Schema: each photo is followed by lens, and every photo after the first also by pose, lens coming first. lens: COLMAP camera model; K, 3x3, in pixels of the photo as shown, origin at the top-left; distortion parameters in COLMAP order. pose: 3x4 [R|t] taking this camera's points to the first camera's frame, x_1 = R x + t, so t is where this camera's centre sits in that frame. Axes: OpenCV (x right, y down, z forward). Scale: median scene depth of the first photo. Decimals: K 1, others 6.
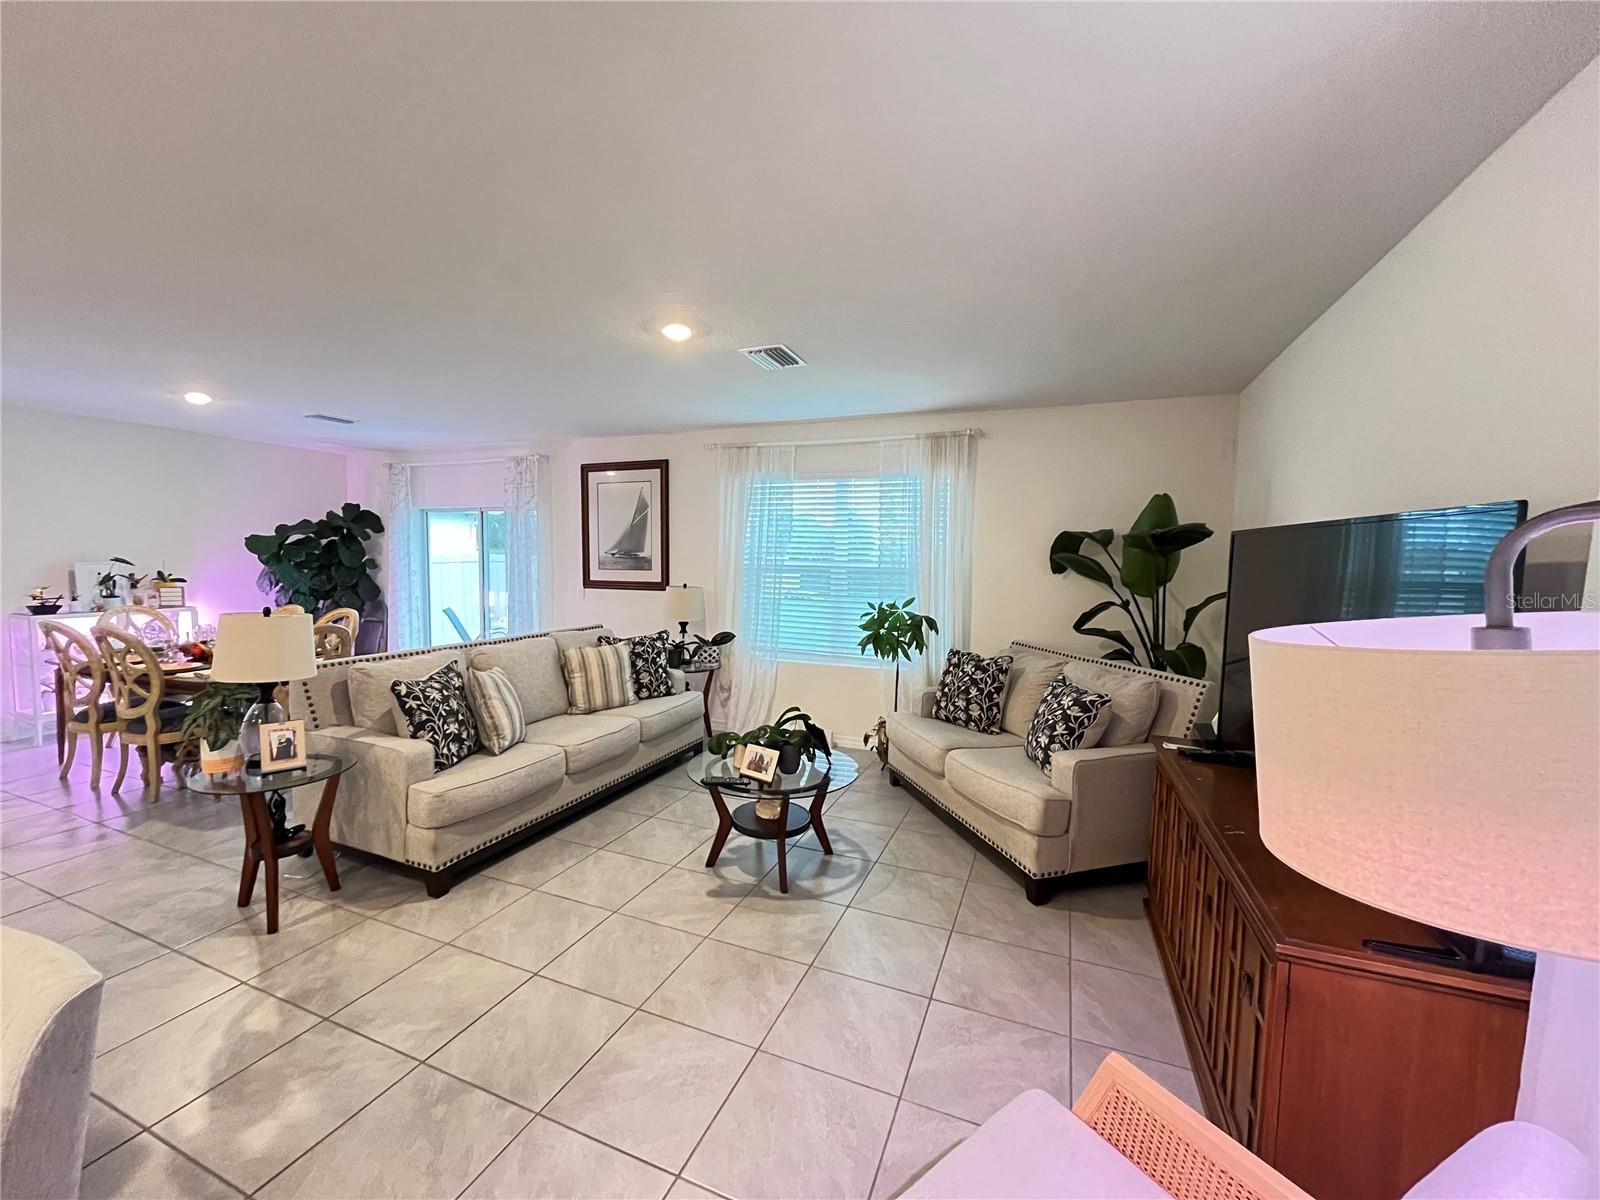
lens RADIAL K [[648.5, 0, 807.7], [0, 648.5, 599.4], [0, 0, 1]] dist [-0.003210, 0.000555]
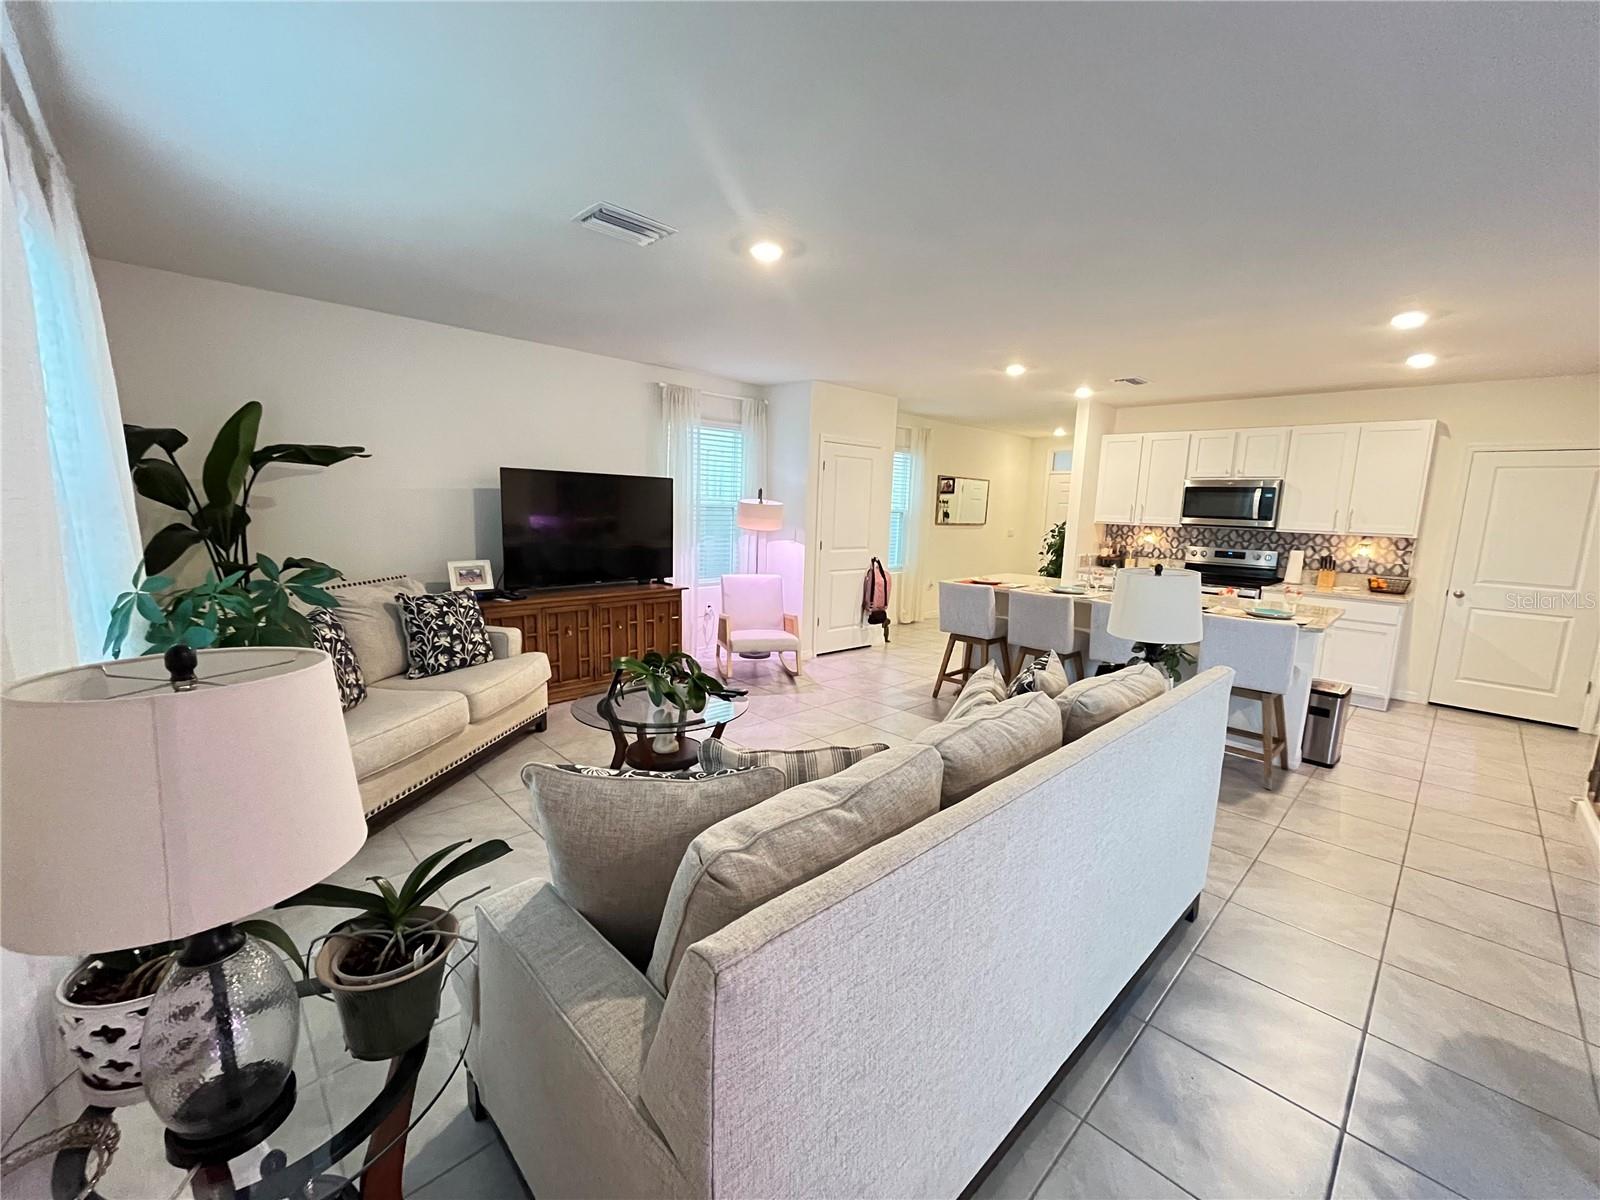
lens RADIAL K [[648.5, 0, 796.8], [0, 648.5, 599.7], [0, 0, 1]] dist [-0.003210, 0.000555]
pose [[-0.914063, -0.103086, 0.392252, -0.484020], [-0.017645, 0.976350, 0.215472, -0.089481], [-0.405188, 0.190034, -0.894265, 1.395766]]
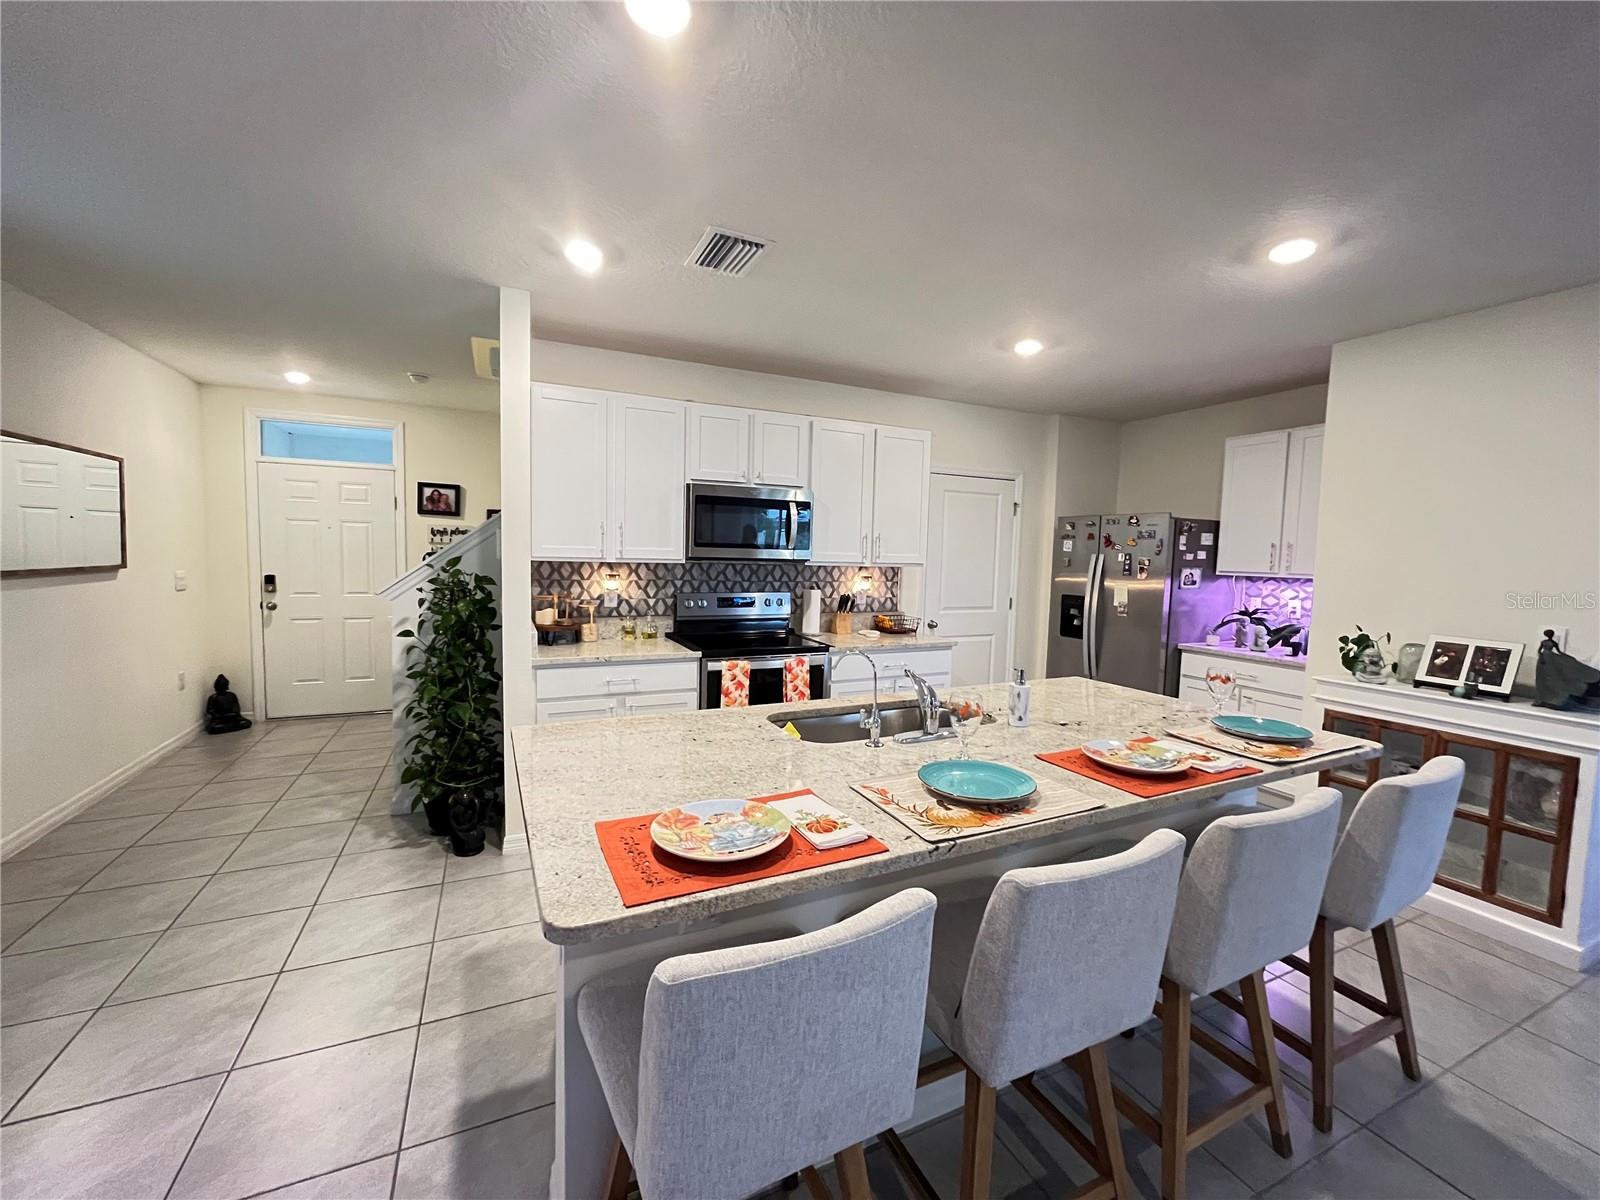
lens RADIAL K [[648.5, 0, 798.8], [0, 648.5, 602.5], [0, 0, 1]] dist [-0.003210, 0.000555]
pose [[-0.679168, 0.026333, -0.733511, -0.144597], [-0.083852, 0.990030, 0.113182, -0.005097], [0.729178, 0.138376, -0.670188, 0.363476]]
